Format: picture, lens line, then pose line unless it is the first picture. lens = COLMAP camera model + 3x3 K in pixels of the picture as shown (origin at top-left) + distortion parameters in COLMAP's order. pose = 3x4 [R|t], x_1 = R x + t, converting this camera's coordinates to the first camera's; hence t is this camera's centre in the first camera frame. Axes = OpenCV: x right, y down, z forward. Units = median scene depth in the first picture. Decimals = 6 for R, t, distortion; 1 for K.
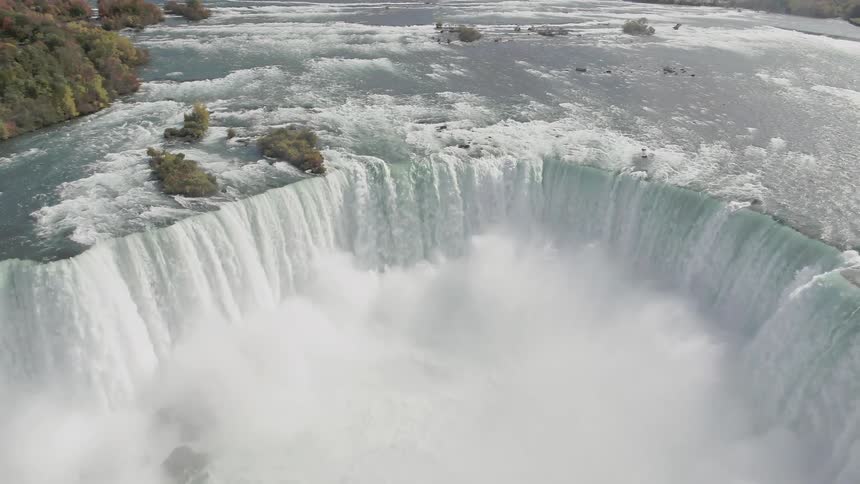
lens RADIAL K [[660.1, 0, 430.0], [0, 660.1, 242.0], [0, 0, 1]] dist [0.004861, 0.003534]
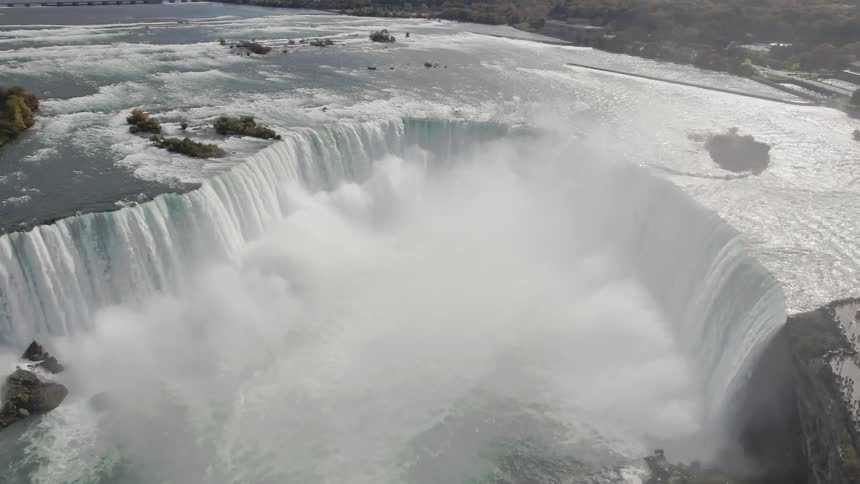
lens RADIAL K [[660.1, 0, 430.0], [0, 660.1, 242.0], [0, 0, 1]] dist [0.004861, 0.003534]
pose [[0.895144, -0.170677, 0.411809, -0.349235], [0.176039, 0.984061, 0.025197, 0.104462], [-0.409546, 0.049939, 0.910922, -0.367025]]
